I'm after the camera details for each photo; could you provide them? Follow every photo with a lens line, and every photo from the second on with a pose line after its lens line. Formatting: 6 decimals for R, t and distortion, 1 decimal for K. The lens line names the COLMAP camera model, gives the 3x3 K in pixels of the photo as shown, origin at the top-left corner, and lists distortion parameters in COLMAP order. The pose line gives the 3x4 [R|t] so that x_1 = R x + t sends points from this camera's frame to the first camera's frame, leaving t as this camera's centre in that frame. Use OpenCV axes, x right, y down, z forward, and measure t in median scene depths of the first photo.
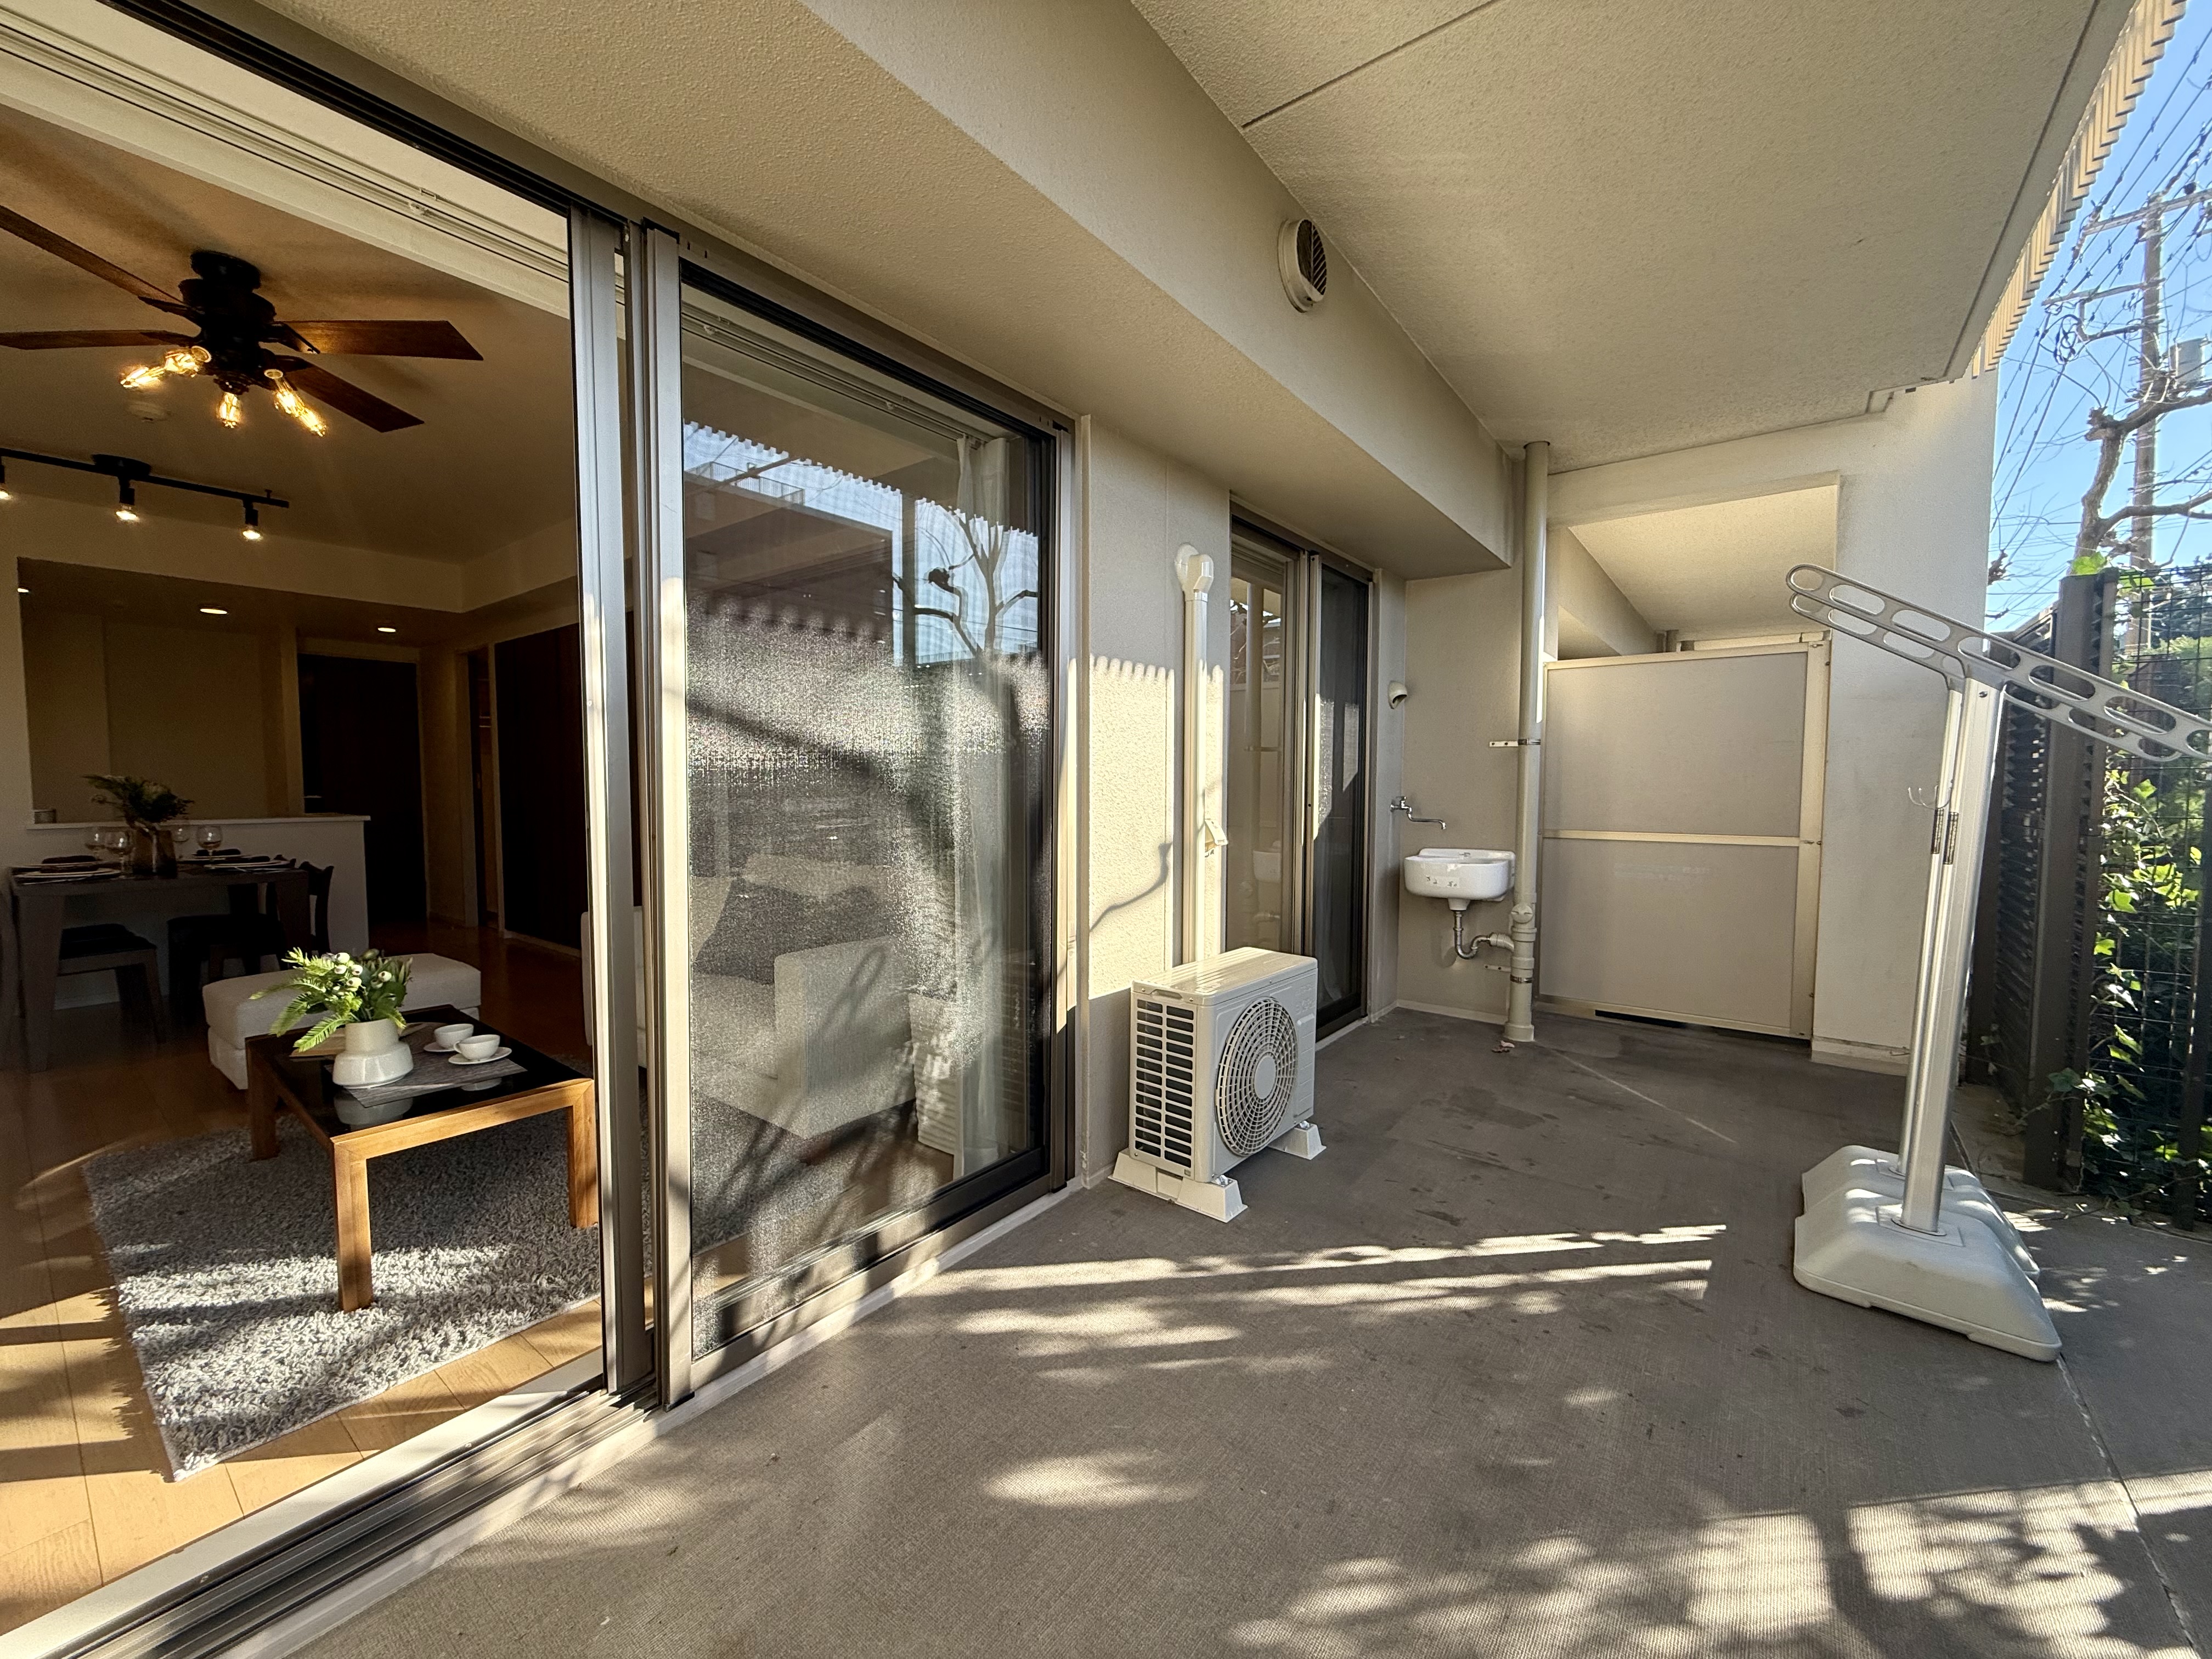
lens RADIAL K [[884.2, 0, 1102.6], [0, 884.2, 831.6], [0, 0, 1]] dist [-0.000112, -0.000242]
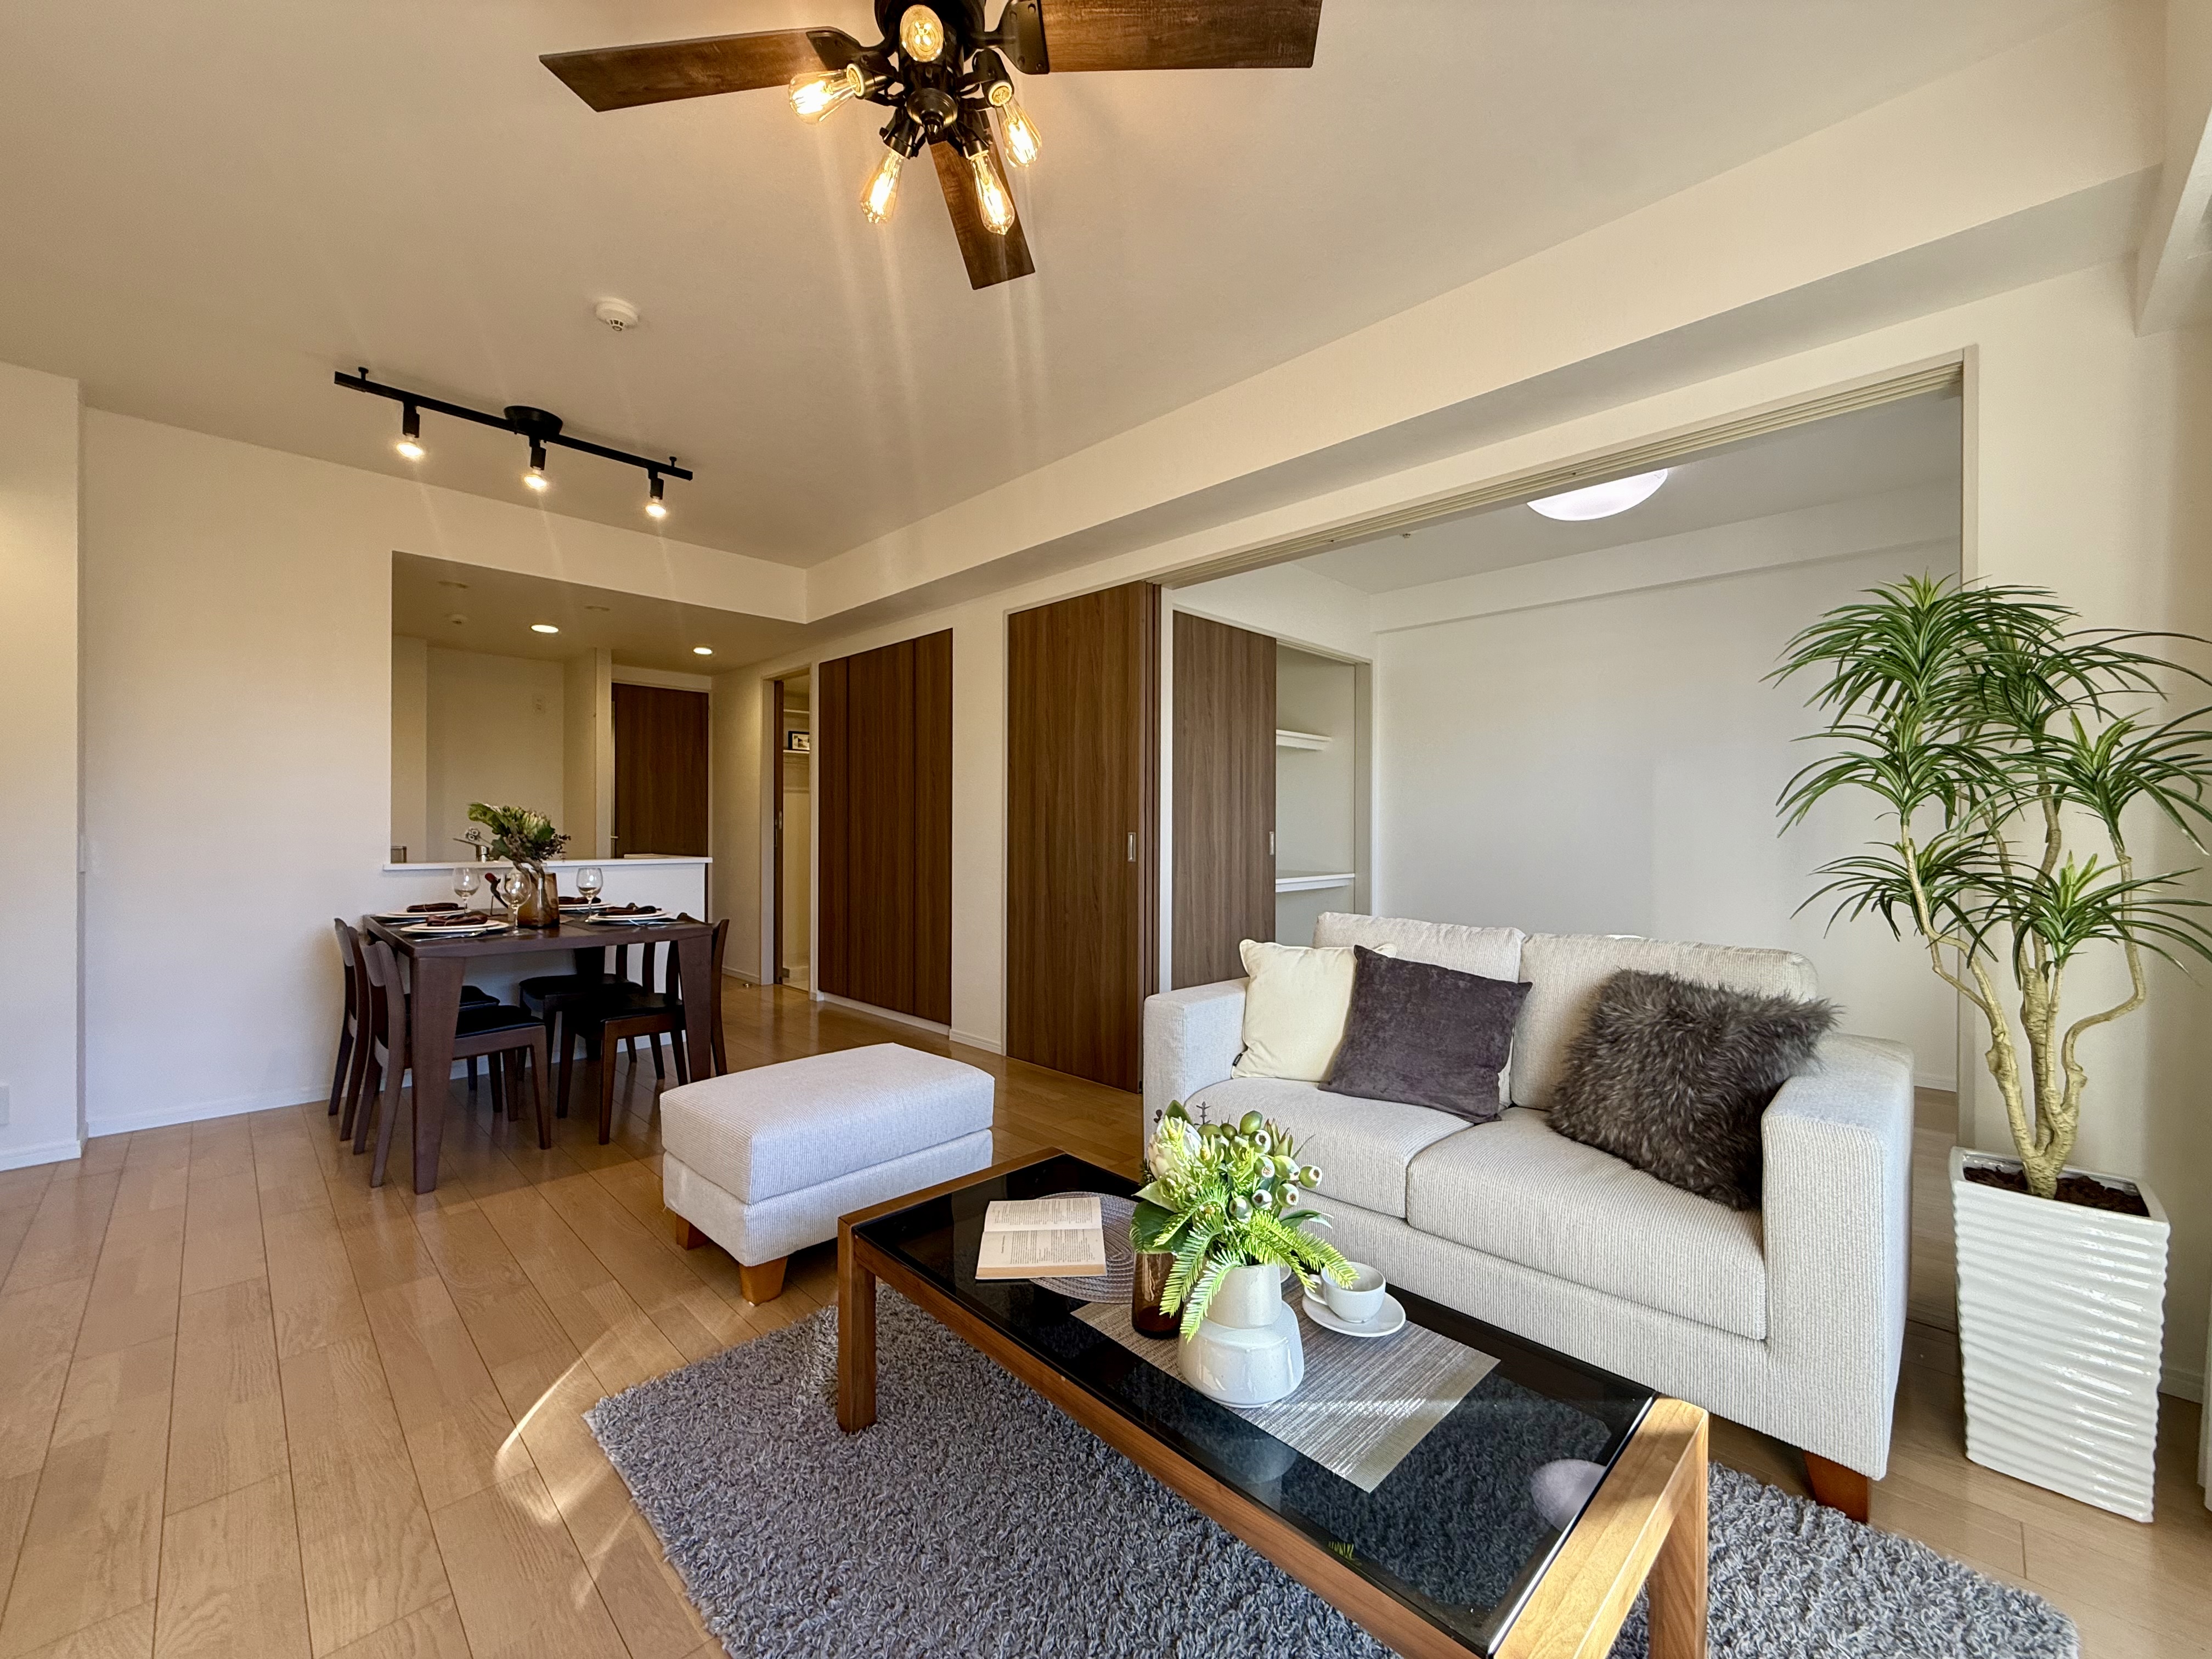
lens RADIAL K [[884.2, 0, 1105.9], [0, 884.2, 828.6], [0, 0, 1]] dist [-0.000112, -0.000242]
pose [[0.992889, 0.001316, -0.119035, -0.447390], [-0.008422, 0.998210, -0.059210, 0.002222], [0.118744, 0.059792, 0.991123, 0.255412]]
